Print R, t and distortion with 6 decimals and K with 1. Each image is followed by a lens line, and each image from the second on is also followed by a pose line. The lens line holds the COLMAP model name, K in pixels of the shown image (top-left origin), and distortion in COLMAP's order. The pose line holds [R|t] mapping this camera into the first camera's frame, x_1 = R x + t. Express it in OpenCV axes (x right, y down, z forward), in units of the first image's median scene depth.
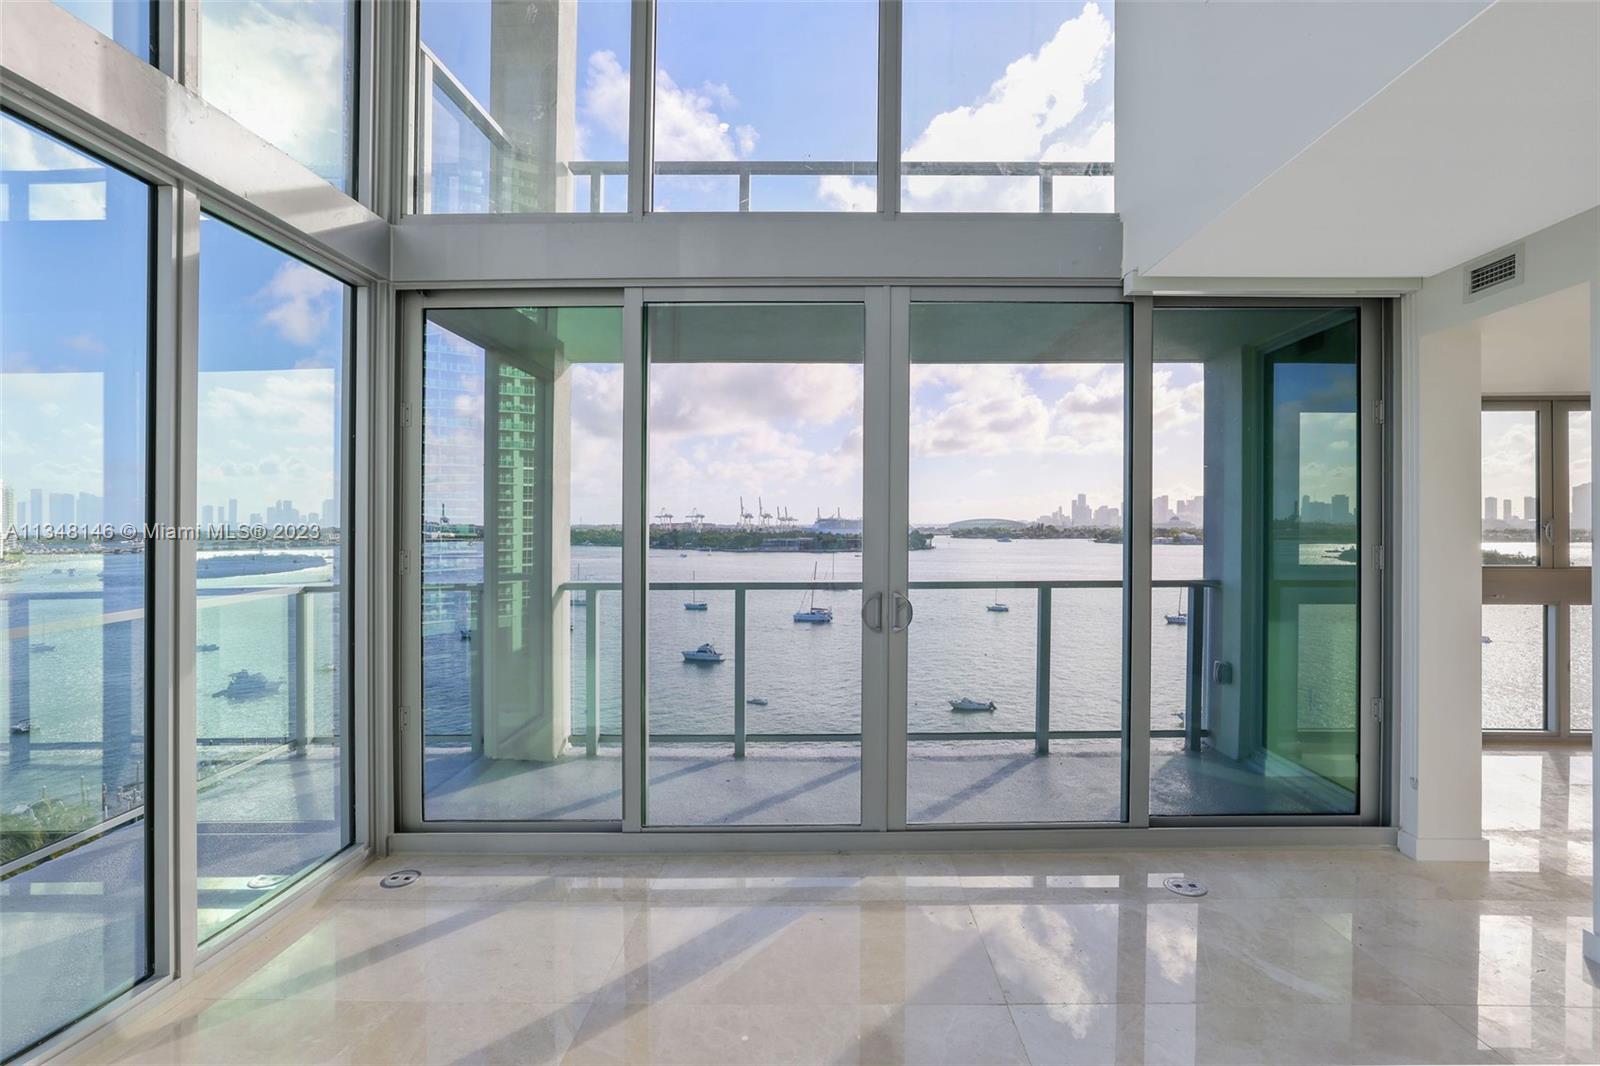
lens RADIAL K [[716.0, 0, 800.0], [0, 716.0, 533.0], [0, 0, 1]] dist [-0.000133, -0.000011]
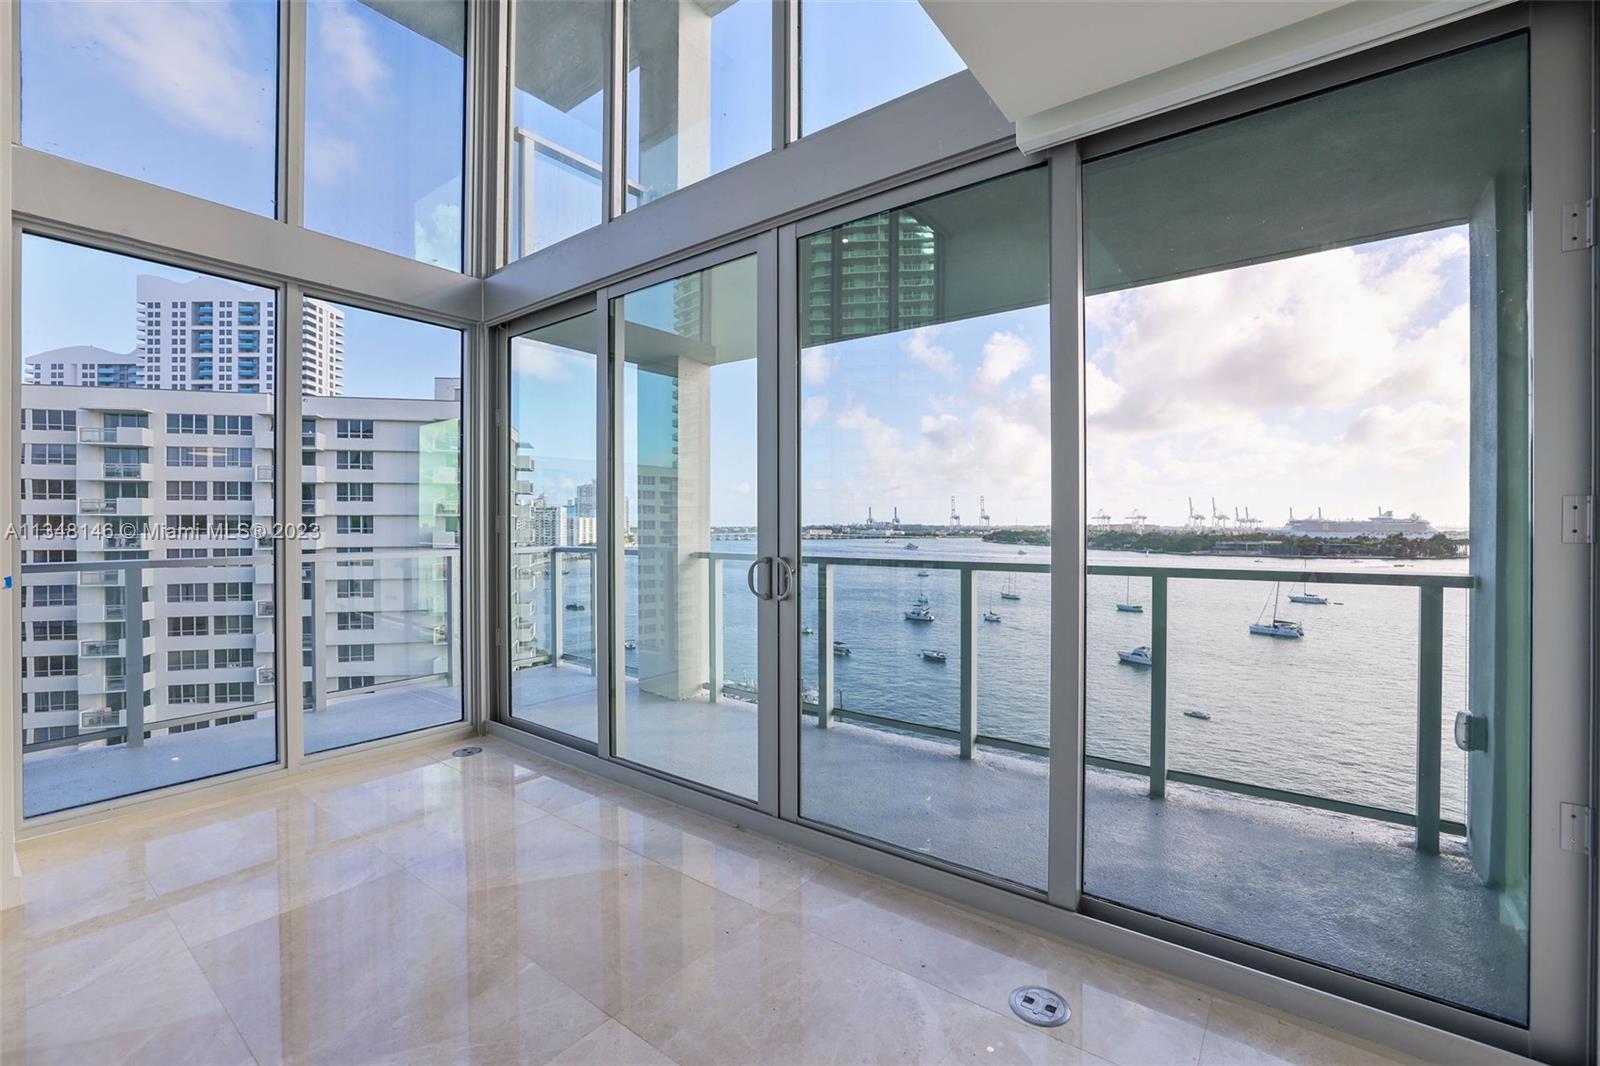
lens RADIAL K [[663.9, 0, 808.5], [0, 663.9, 537.8], [0, 0, 1]] dist [-0.027708, -0.000005]
pose [[0.799648, 0.012478, -0.600340, 0.337705], [-0.010419, 0.999922, 0.006905, 0.025044], [0.600379, 0.000734, 0.799715, 0.172414]]
